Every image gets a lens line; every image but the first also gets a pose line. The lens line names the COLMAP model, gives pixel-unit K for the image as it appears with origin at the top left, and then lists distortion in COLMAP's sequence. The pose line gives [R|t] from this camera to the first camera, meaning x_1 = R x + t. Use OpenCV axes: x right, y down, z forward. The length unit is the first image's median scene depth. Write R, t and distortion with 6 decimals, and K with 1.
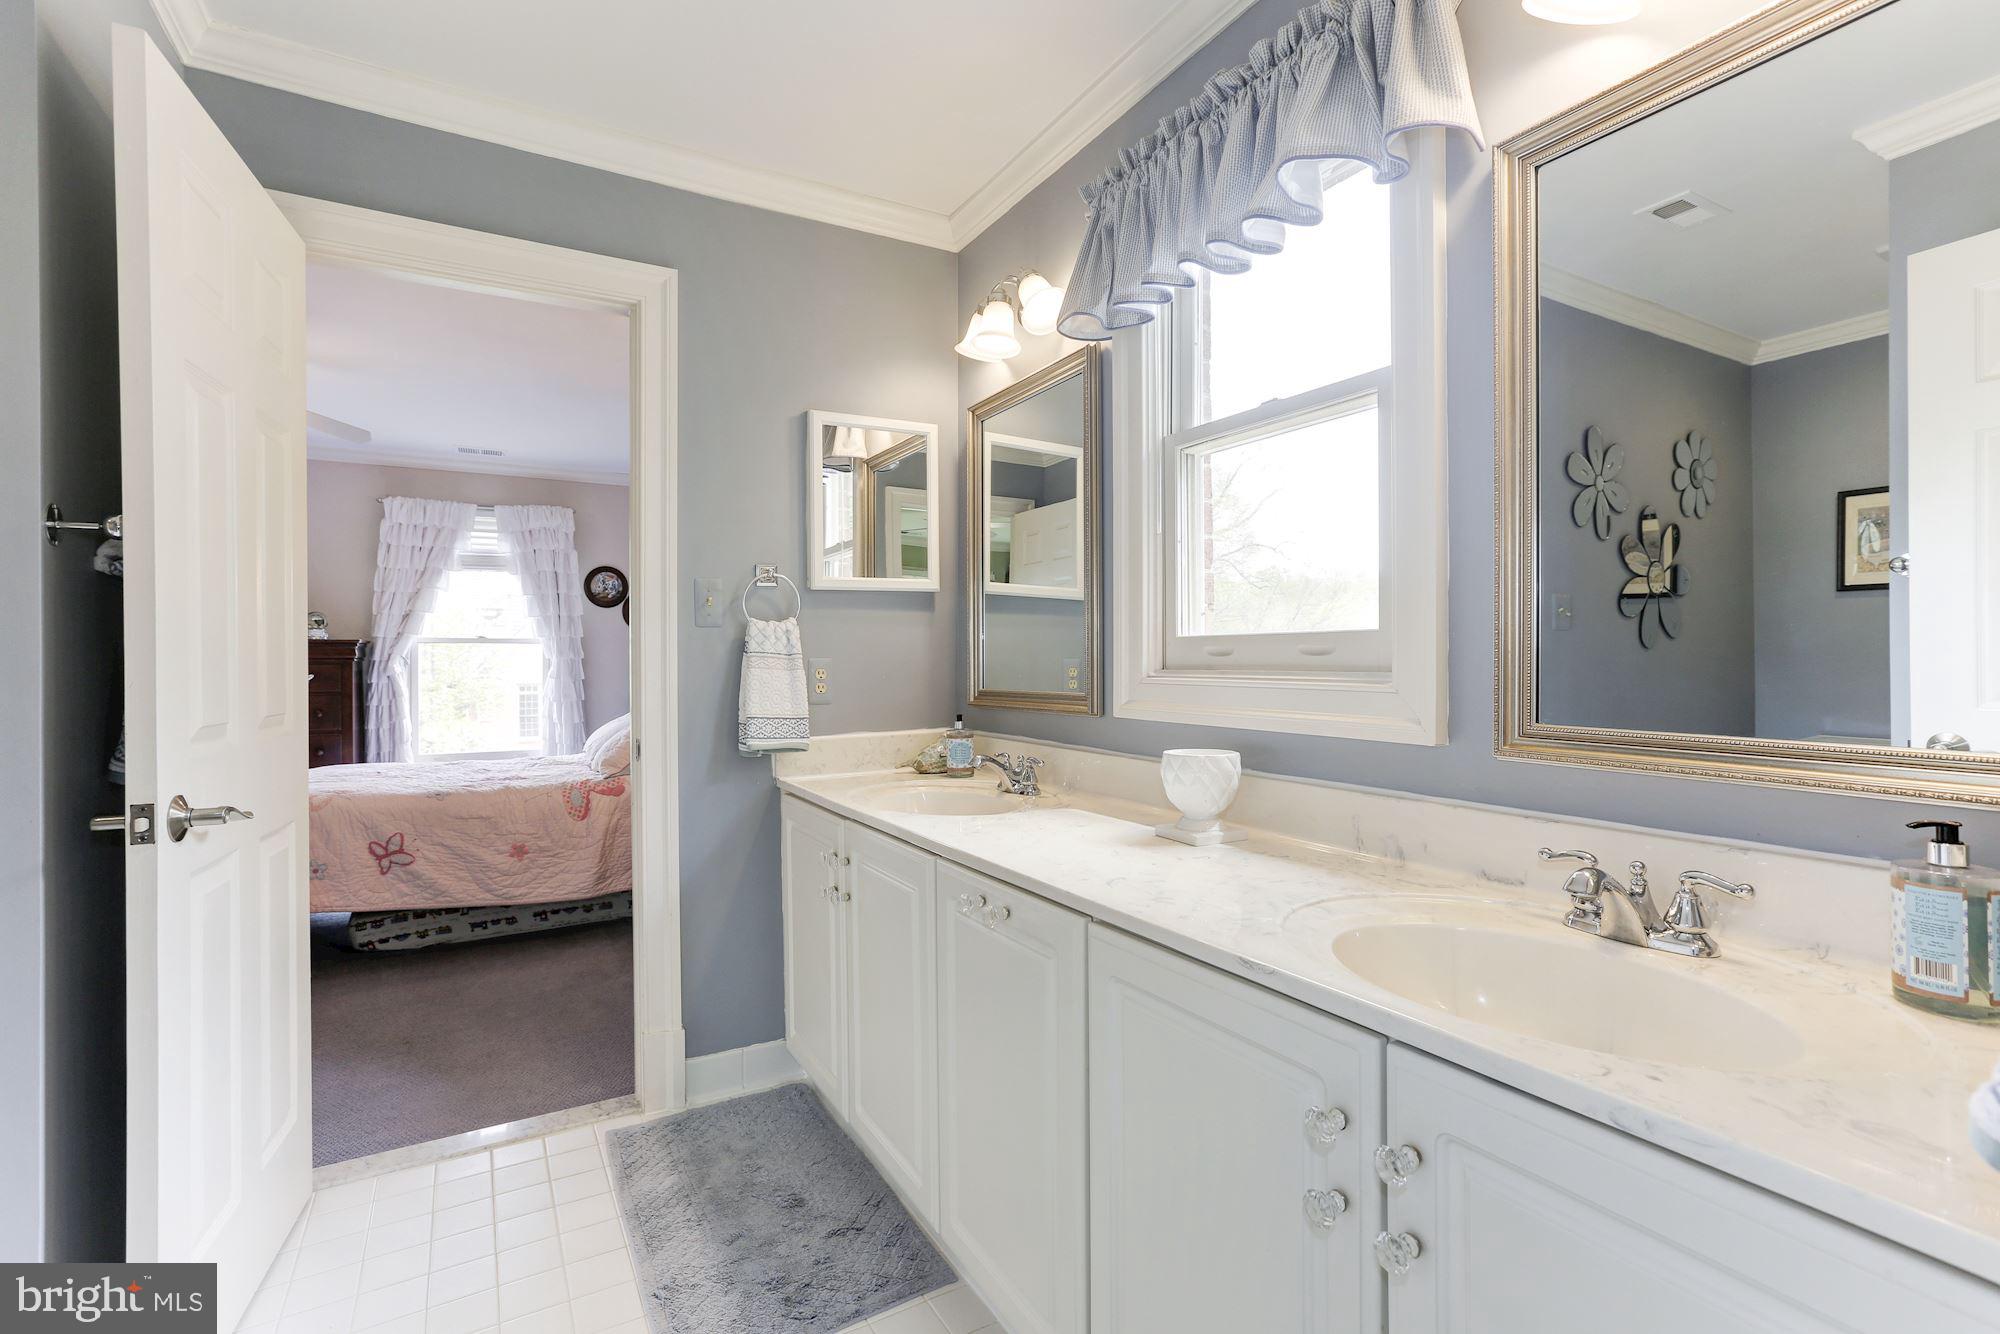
lens RADIAL K [[907.3, 0, 1006.2], [0, 907.3, 660.7], [0, 0, 1]] dist [-0.019450, 0.001666]
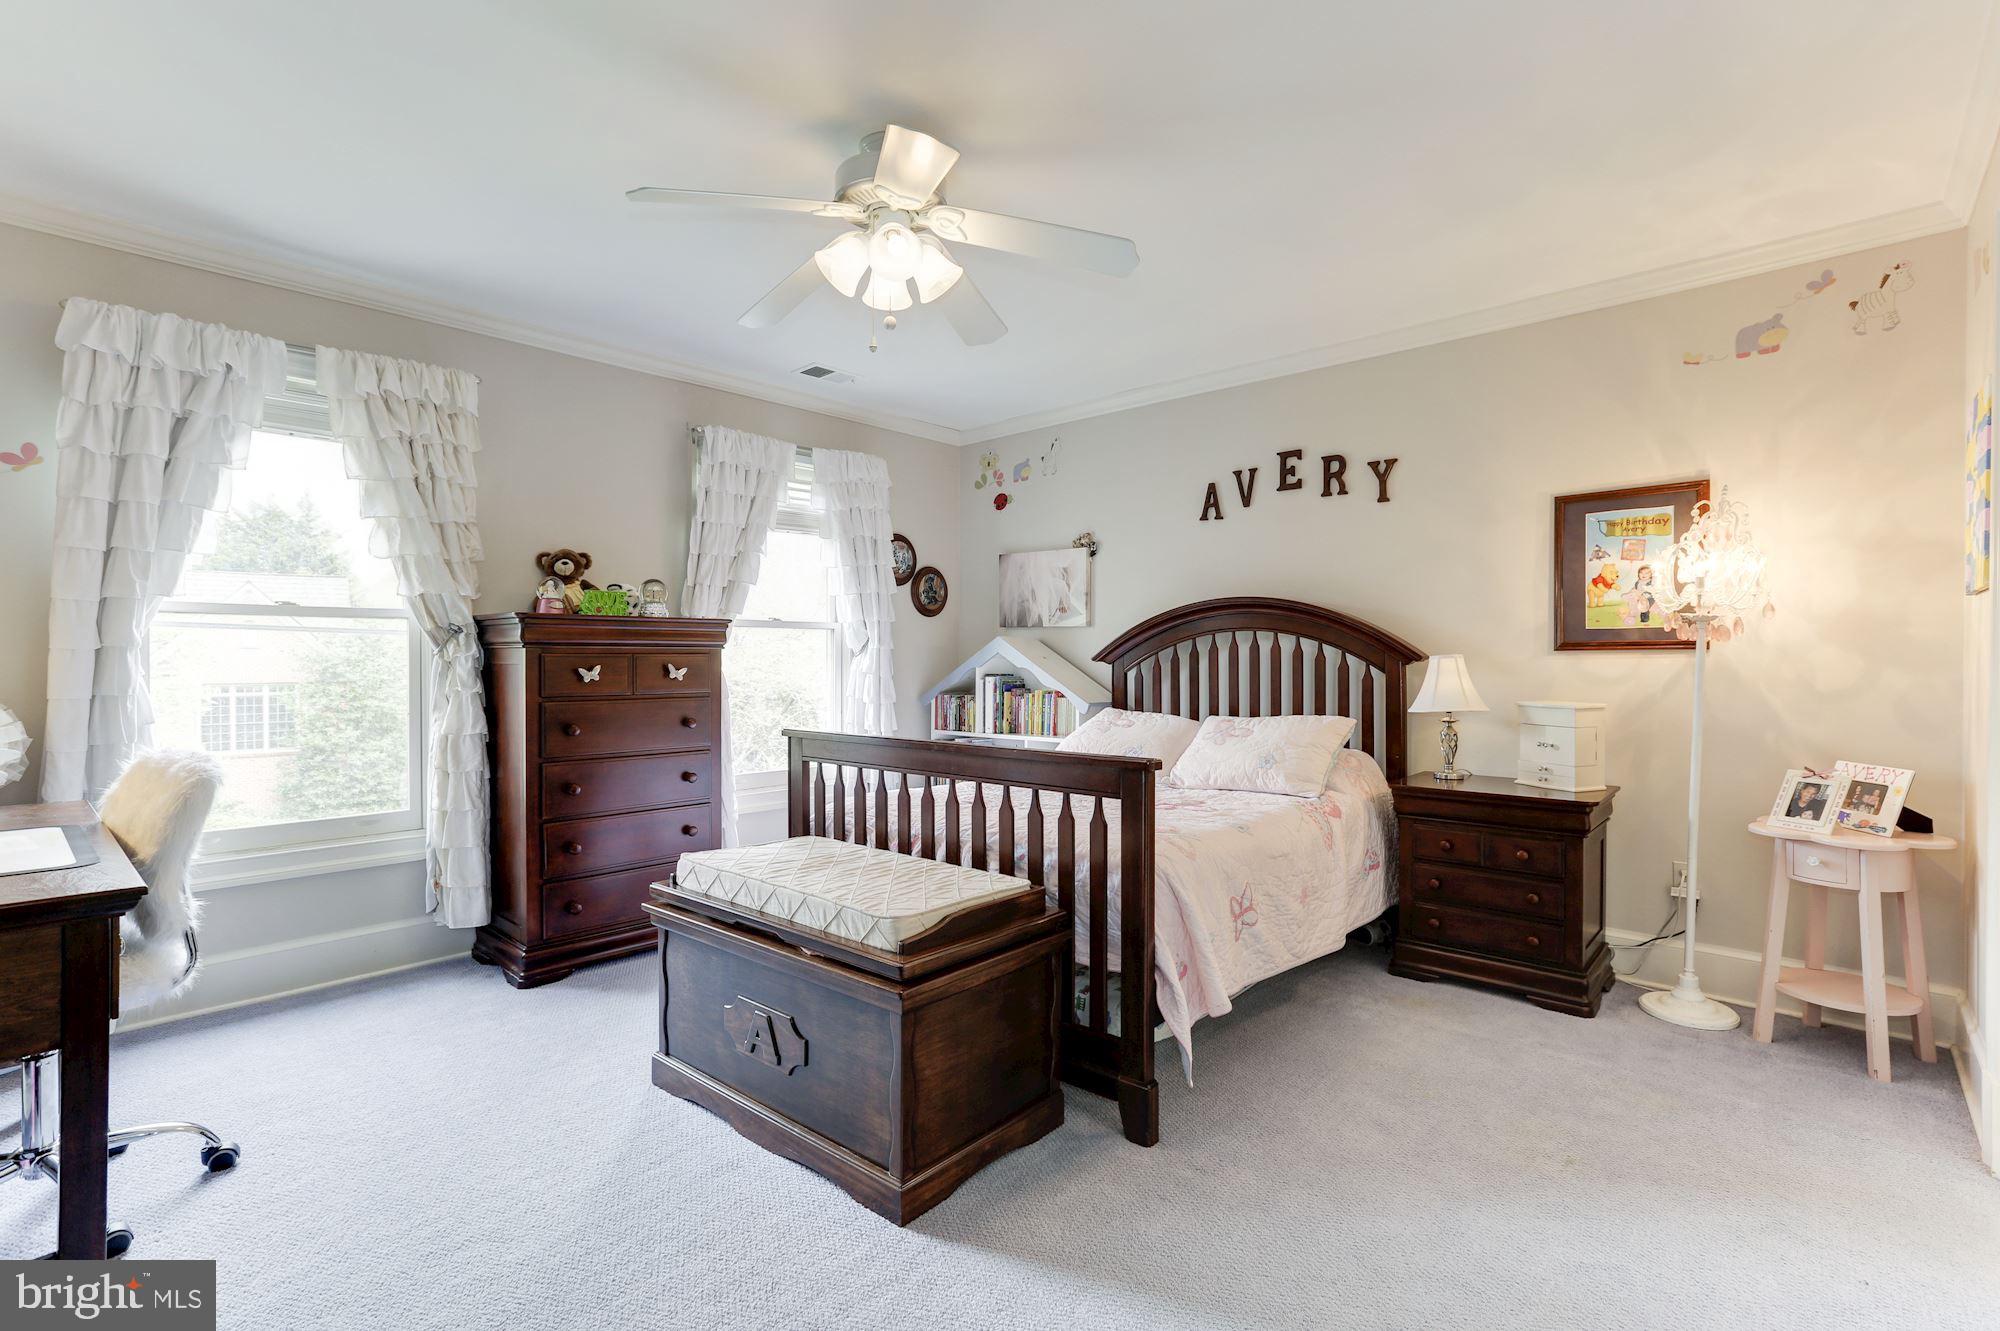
lens RADIAL K [[907.3, 0, 999.9], [0, 907.3, 654.2], [0, 0, 1]] dist [-0.019450, 0.001666]
pose [[0.952250, 0.002005, 0.305312, -0.683085], [-0.001323, 0.999996, -0.002441, 0.005280], [-0.305315, 0.001920, 0.952249, 0.225785]]
